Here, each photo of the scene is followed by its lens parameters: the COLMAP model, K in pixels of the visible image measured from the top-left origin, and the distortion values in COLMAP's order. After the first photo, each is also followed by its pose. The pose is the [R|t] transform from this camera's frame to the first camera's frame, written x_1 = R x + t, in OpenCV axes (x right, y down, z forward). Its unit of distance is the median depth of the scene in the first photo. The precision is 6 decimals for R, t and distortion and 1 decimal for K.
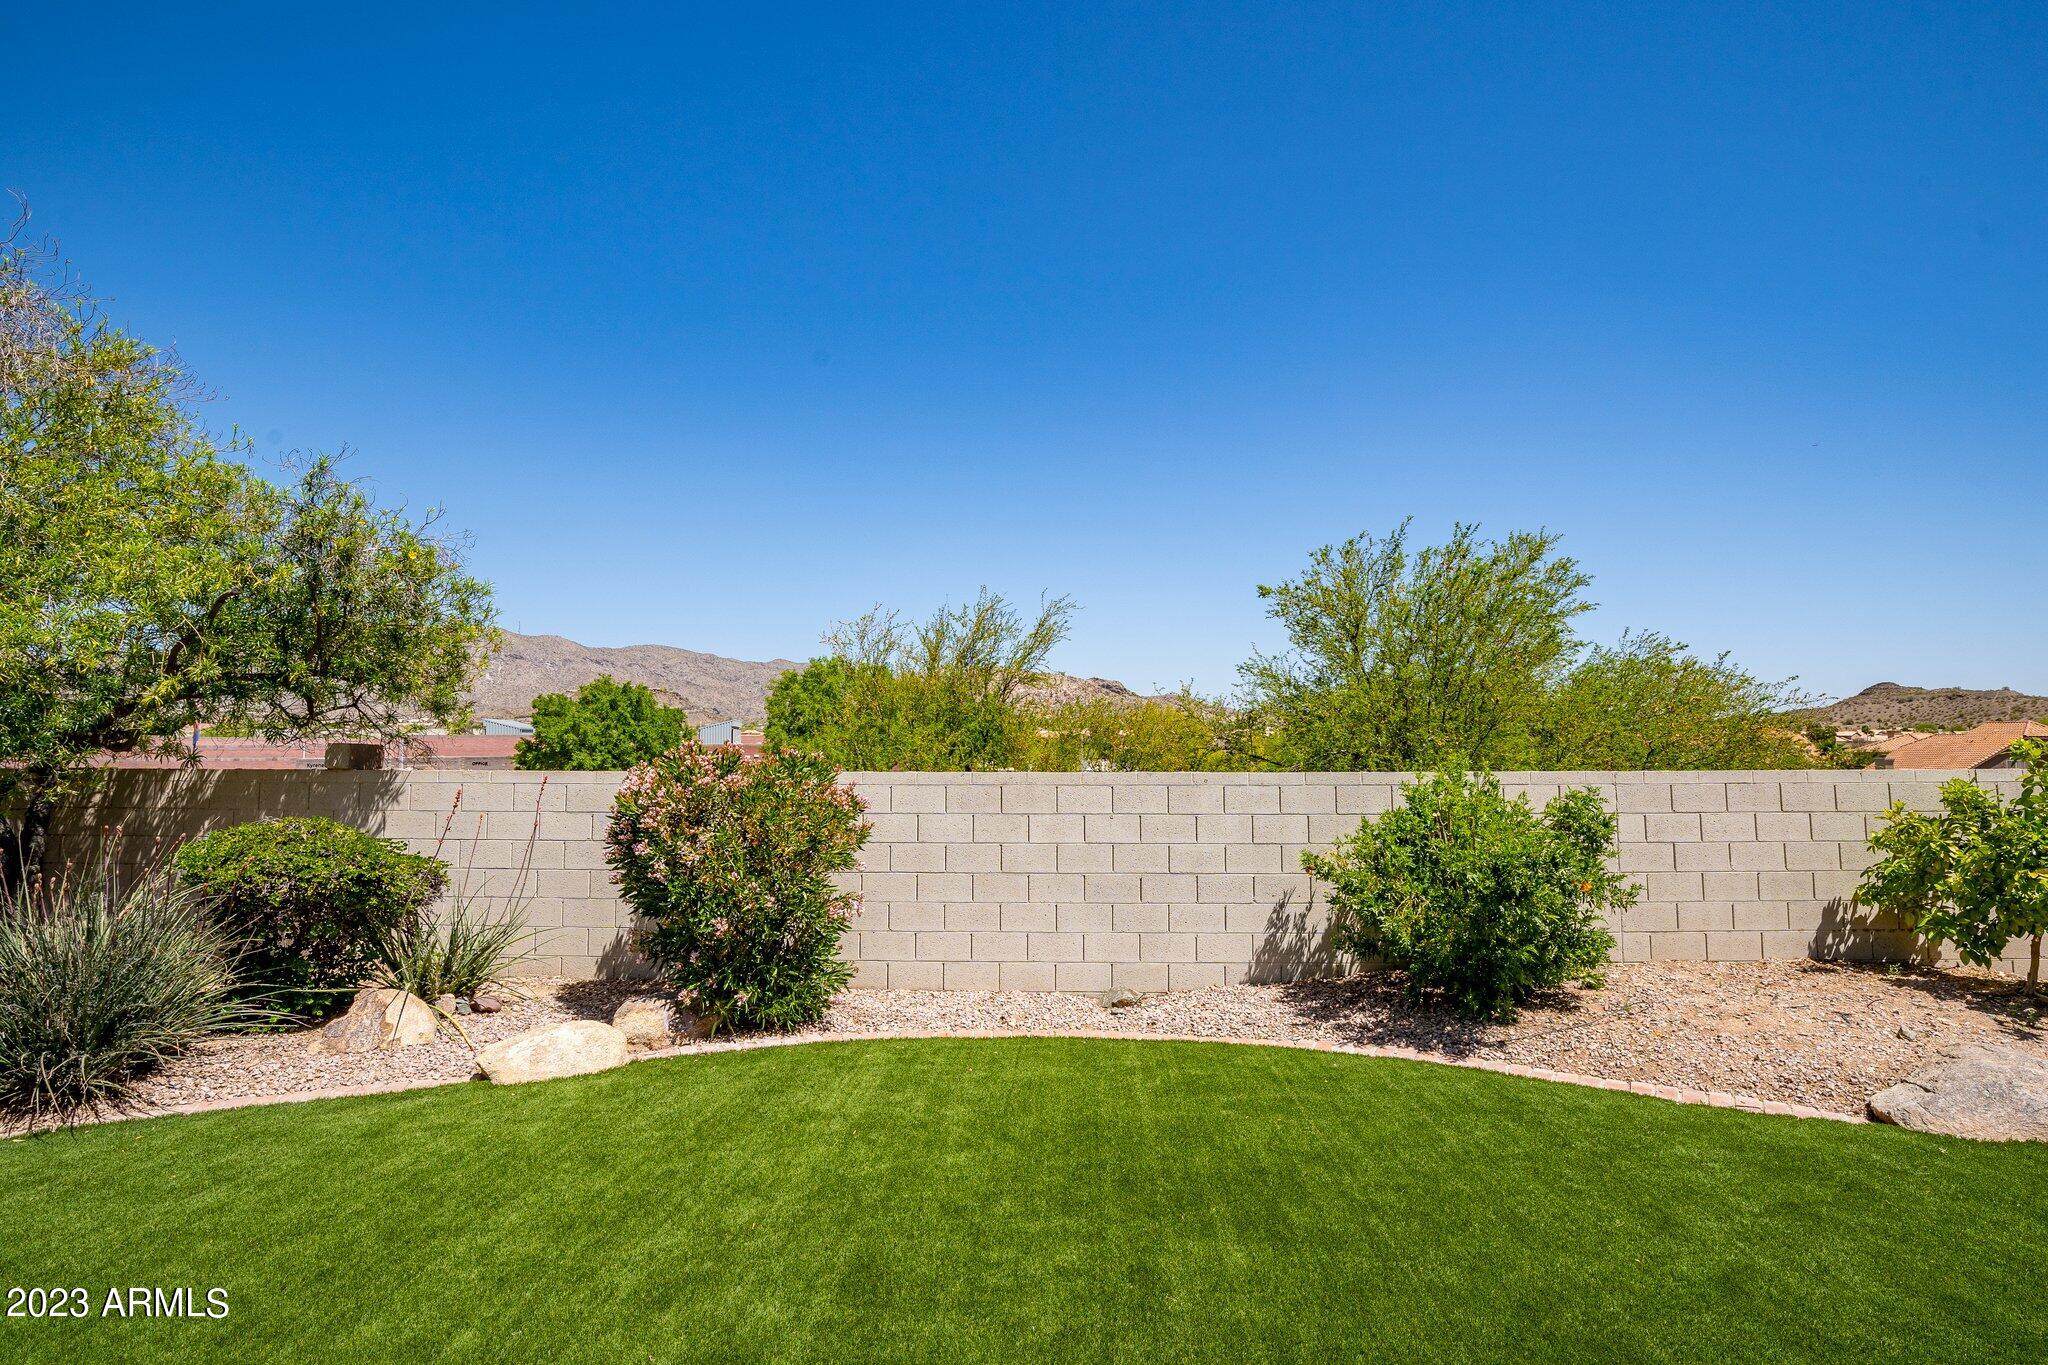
lens RADIAL K [[976.2, 0, 1024.0], [0, 976.2, 682.5], [0, 0, 1]] dist [-0.018568, 0.001526]
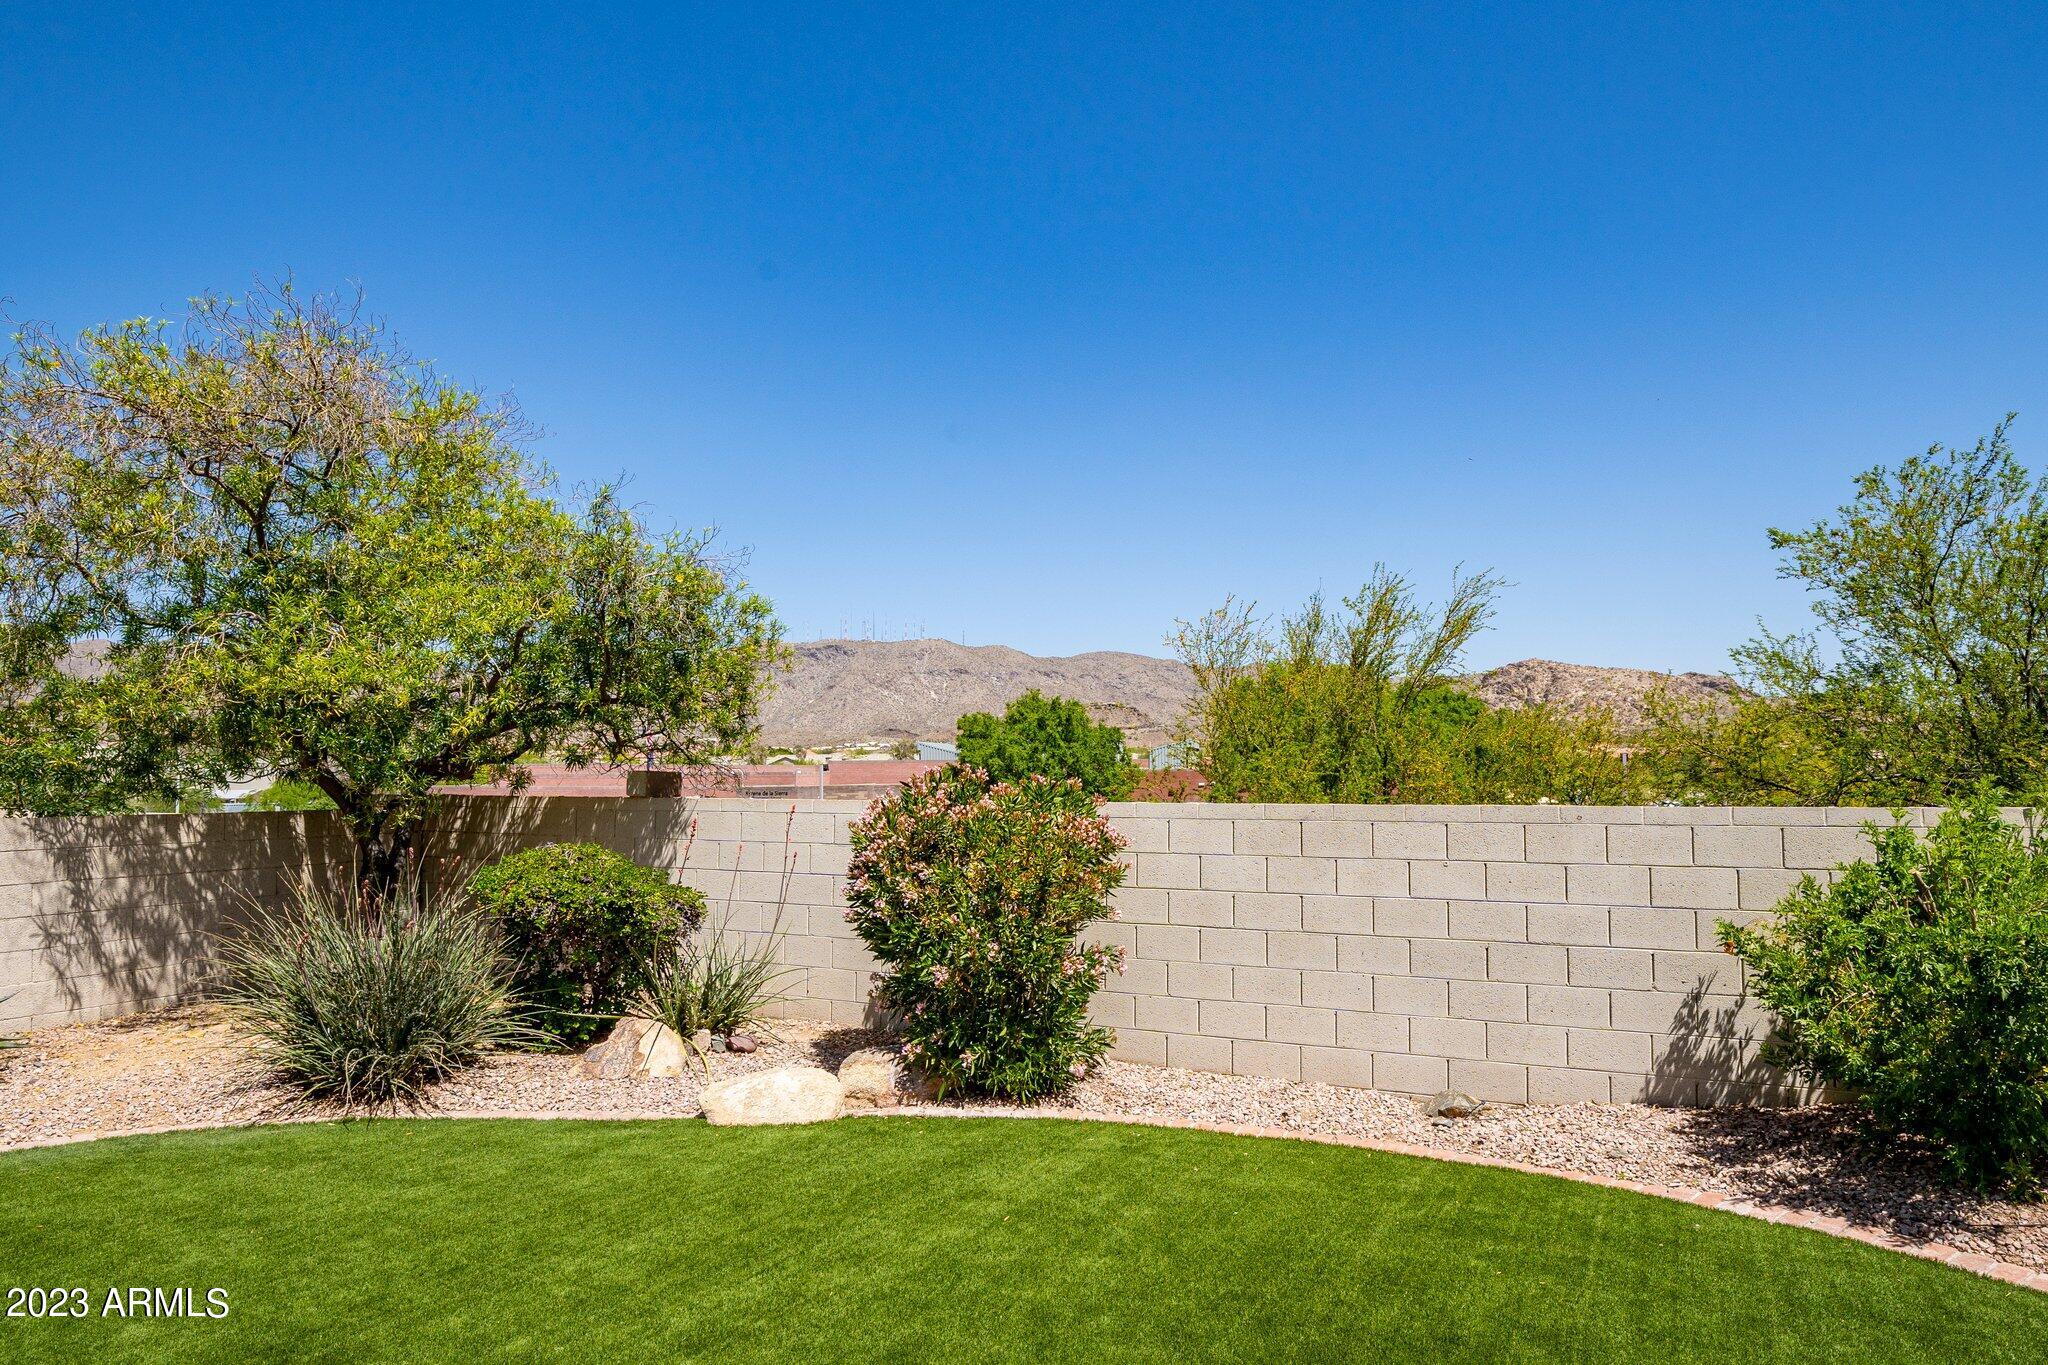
lens RADIAL K [[1234.7, 0, 1044.0], [0, 1234.7, 684.0], [0, 0, 1]] dist [-0.013017, -0.000758]
pose [[0.917526, -0.031800, -0.396403, 0.215450], [0.029812, 0.999493, -0.011177, 0.000217], [0.396557, -0.001562, 0.918009, 0.004031]]
